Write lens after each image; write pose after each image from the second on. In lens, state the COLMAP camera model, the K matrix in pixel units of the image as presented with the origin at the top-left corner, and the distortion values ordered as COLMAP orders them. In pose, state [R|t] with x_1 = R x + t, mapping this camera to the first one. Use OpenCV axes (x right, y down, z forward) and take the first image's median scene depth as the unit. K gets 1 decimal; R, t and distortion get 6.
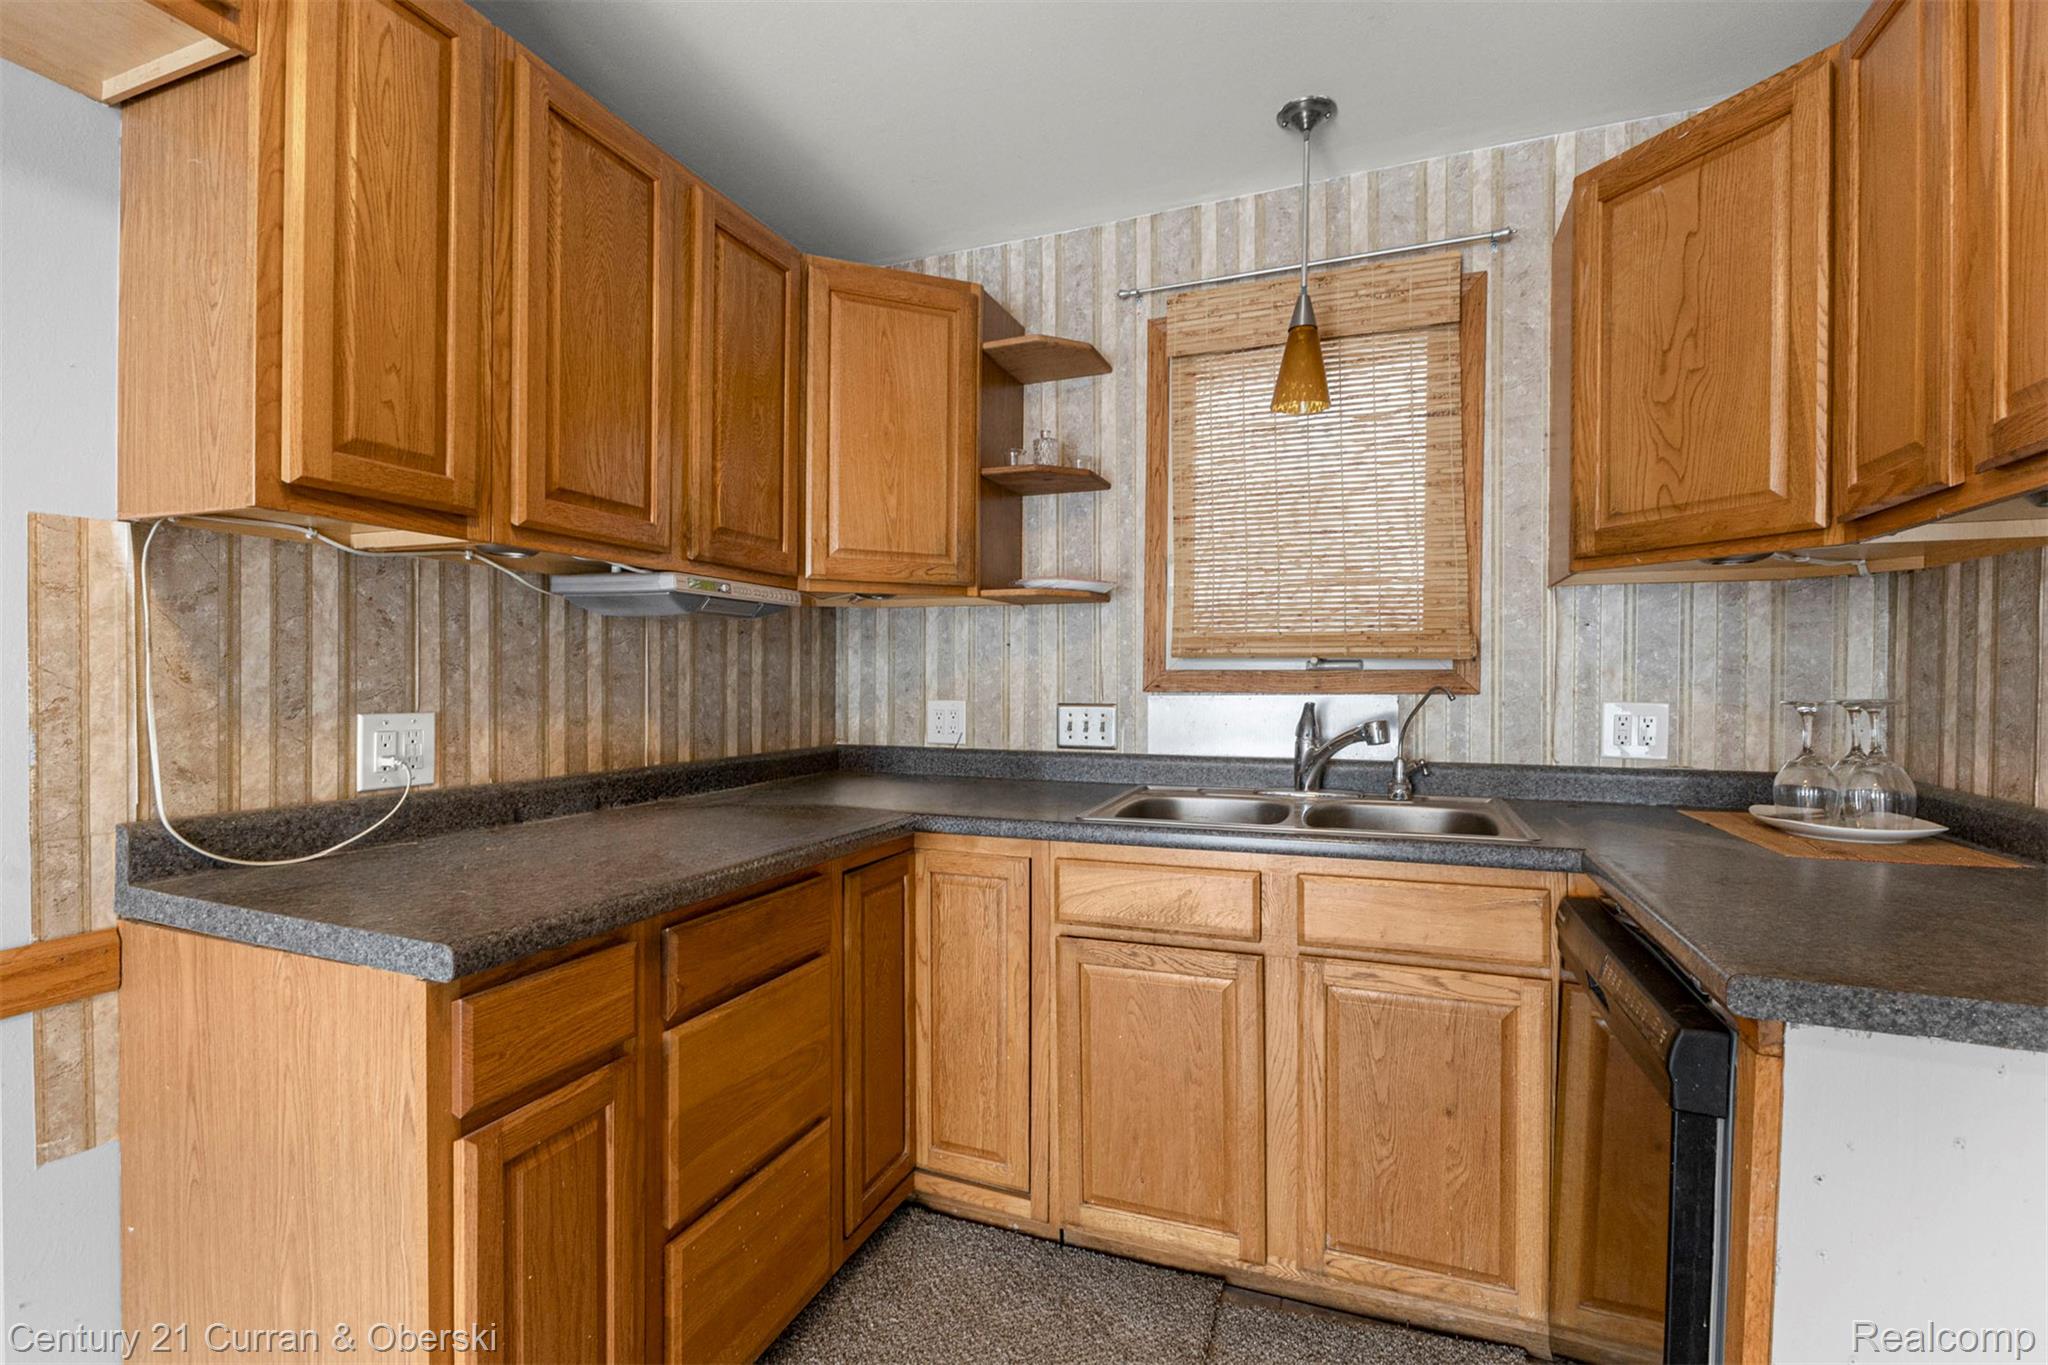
lens RADIAL K [[891.5, 0, 1038.8], [0, 891.5, 691.2], [0, 0, 1]] dist [-0.007102, 0.000748]
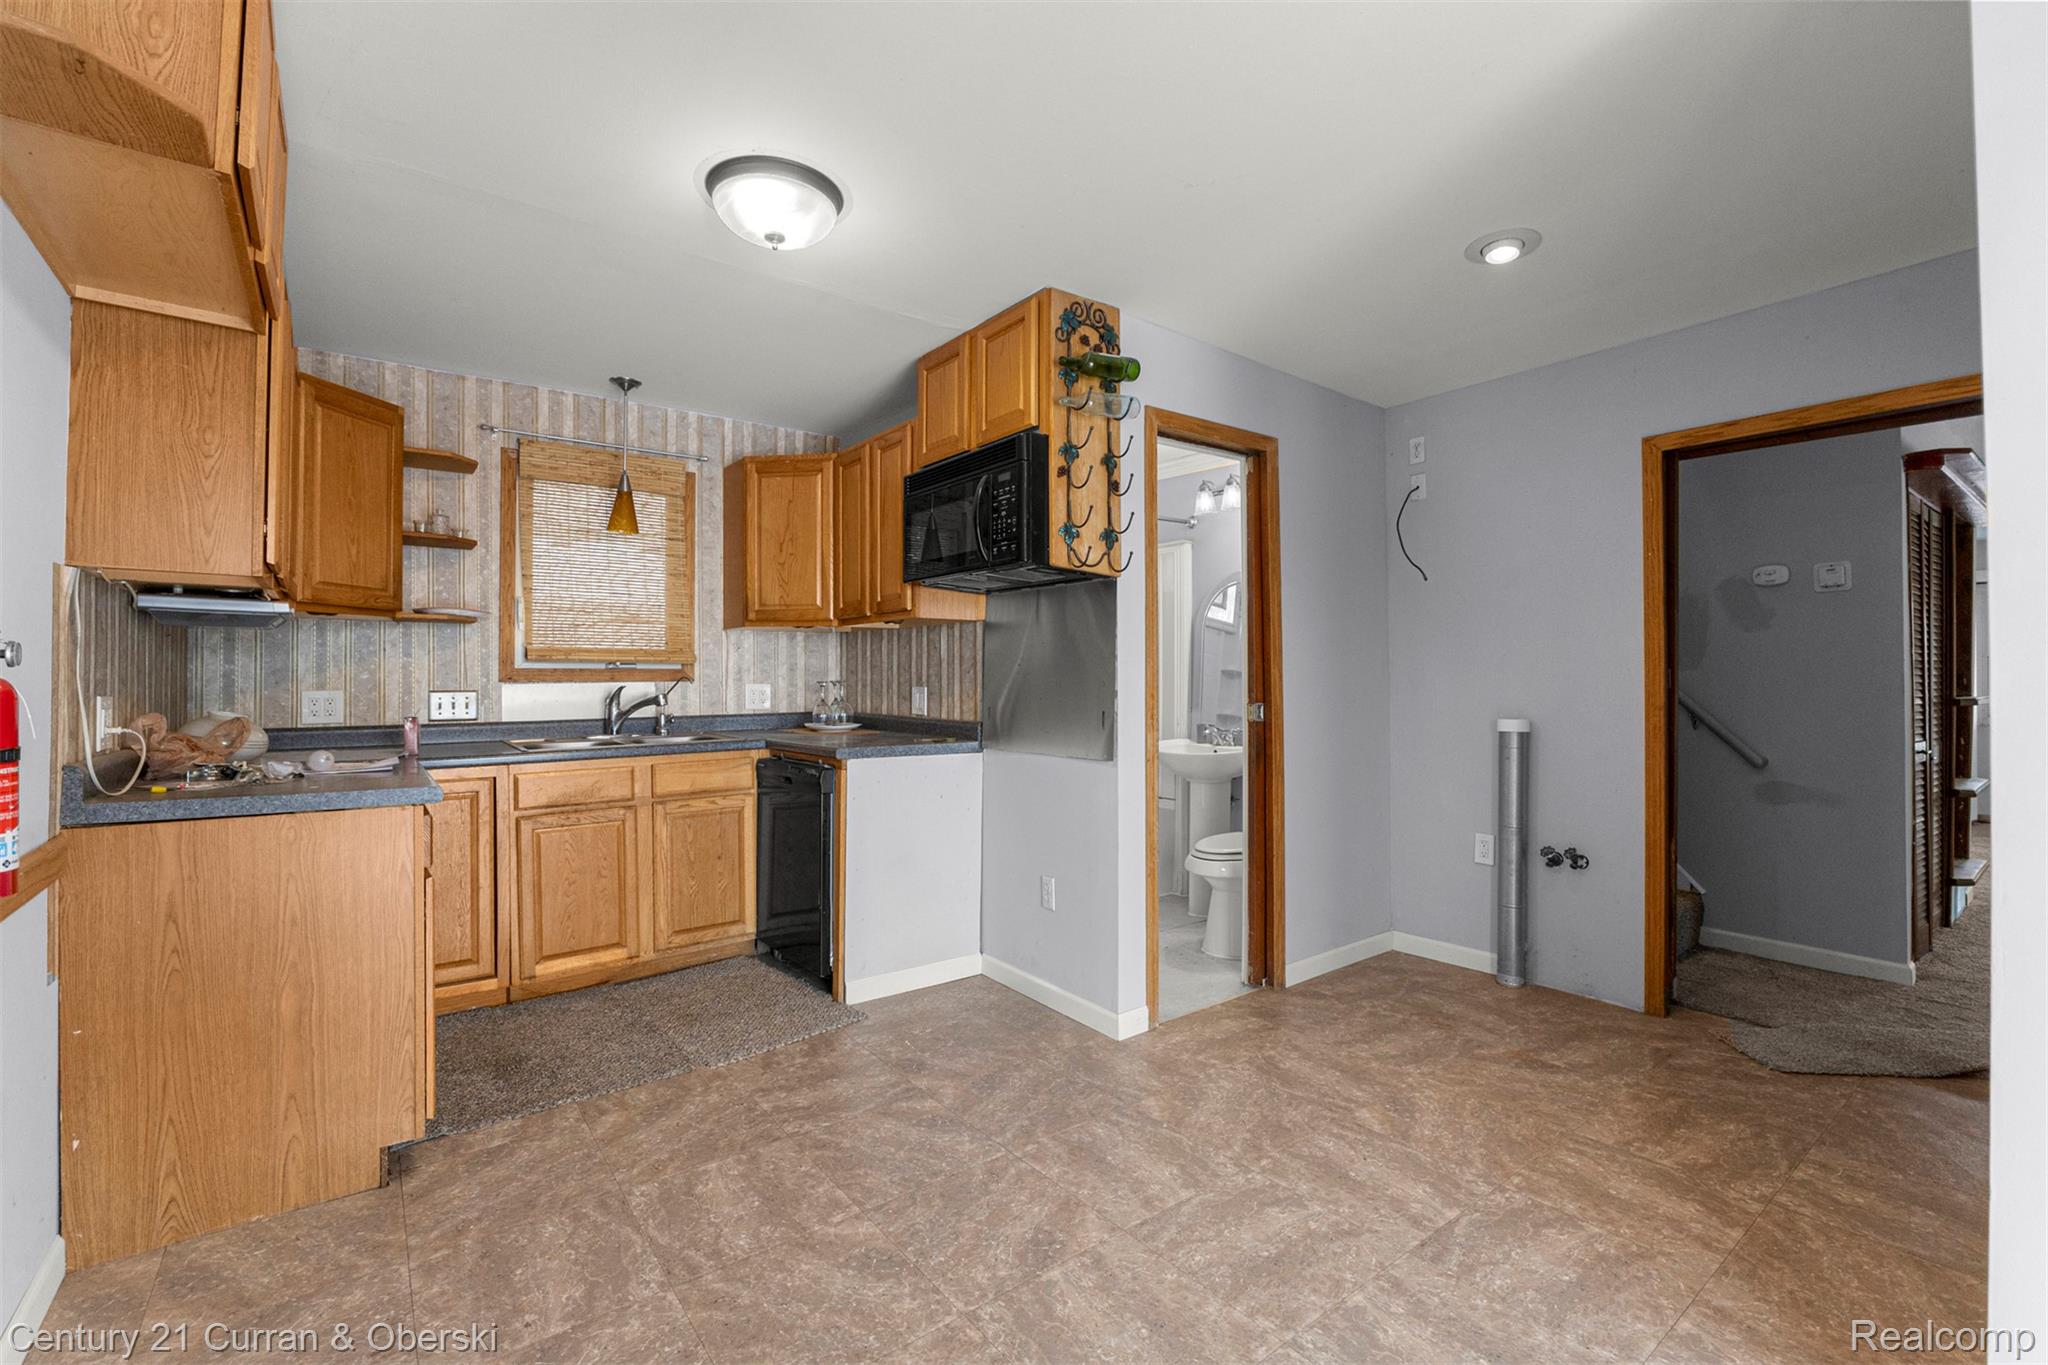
lens RADIAL K [[891.5, 0, 1025.7], [0, 891.5, 679.0], [0, 0, 1]] dist [-0.007102, 0.000748]
pose [[0.512356, -0.004797, 0.858760, -0.849792], [0.017479, 0.999836, -0.004843, 0.021261], [-0.858595, 0.017491, 0.512356, -0.675979]]
